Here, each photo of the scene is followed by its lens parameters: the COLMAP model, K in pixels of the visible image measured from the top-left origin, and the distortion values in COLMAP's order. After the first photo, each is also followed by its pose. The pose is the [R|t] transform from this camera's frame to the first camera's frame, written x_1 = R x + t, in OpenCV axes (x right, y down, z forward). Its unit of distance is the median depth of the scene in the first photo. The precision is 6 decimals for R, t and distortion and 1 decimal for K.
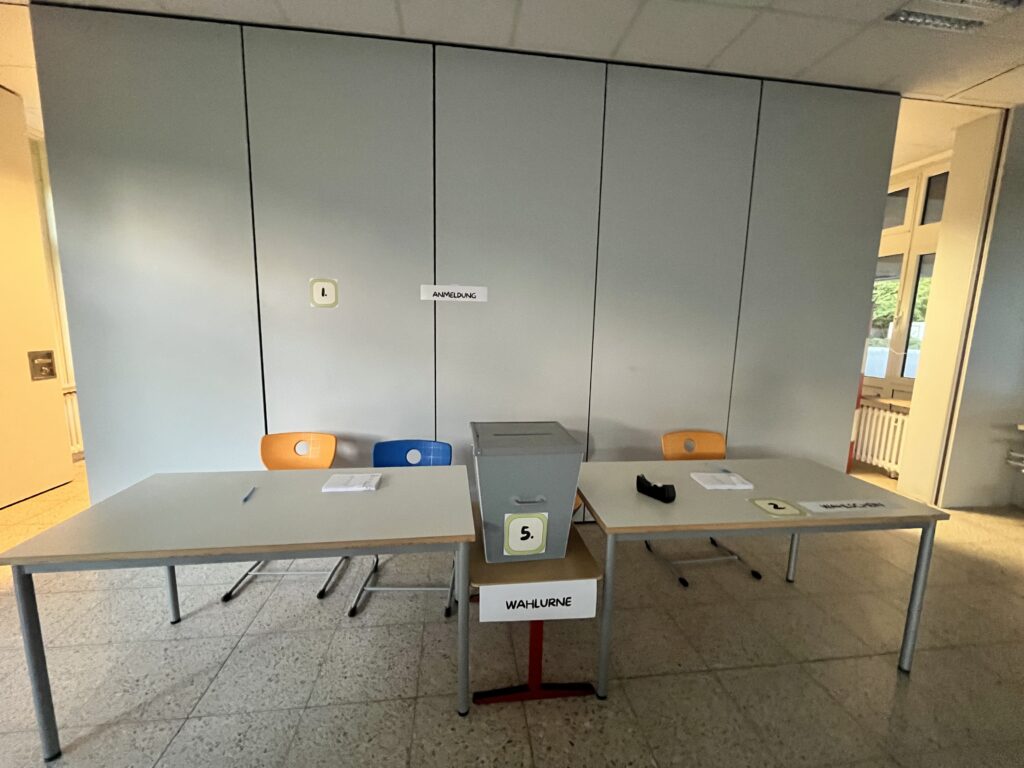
lens RADIAL K [[418.0, 0, 506.6], [0, 418.0, 385.6], [0, 0, 1]] dist [-0.002333, -0.000396]
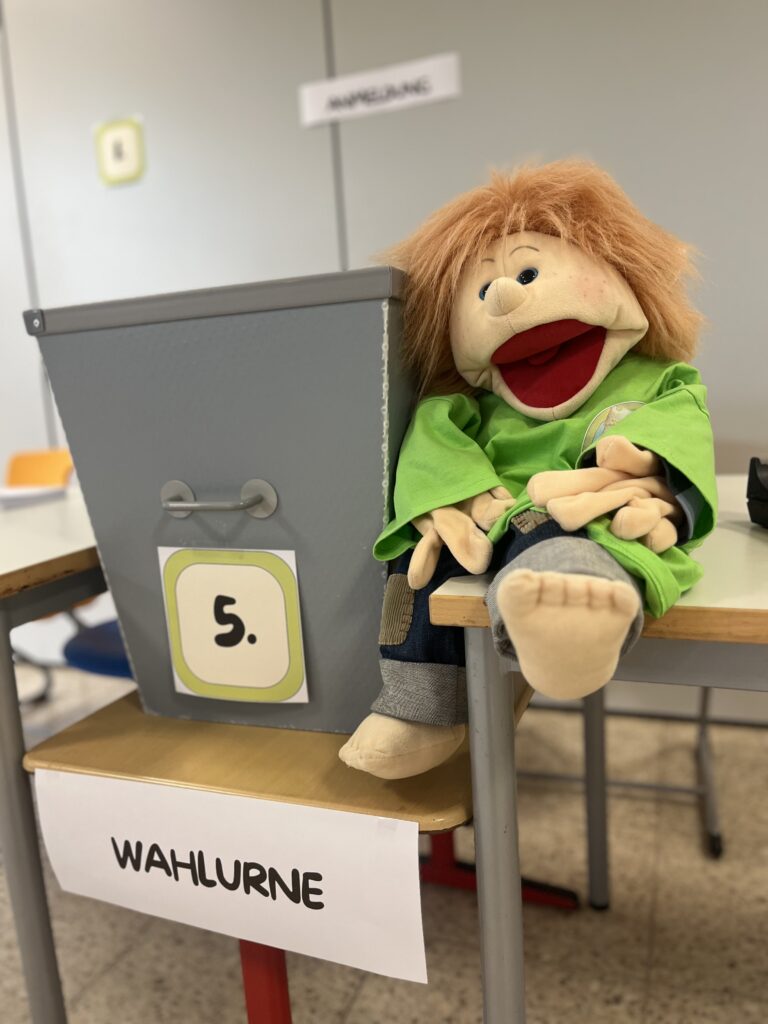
lens RADIAL K [[781.3, 0, 381.2], [0, 781.3, 511.1], [0, 0, 1]] dist [0.033561, -0.010626]
pose [[0.884119, 0.003094, -0.467252, 0.385436], [0.009369, 0.999660, 0.024346, 0.266225], [0.467168, -0.025902, 0.883789, 0.580810]]
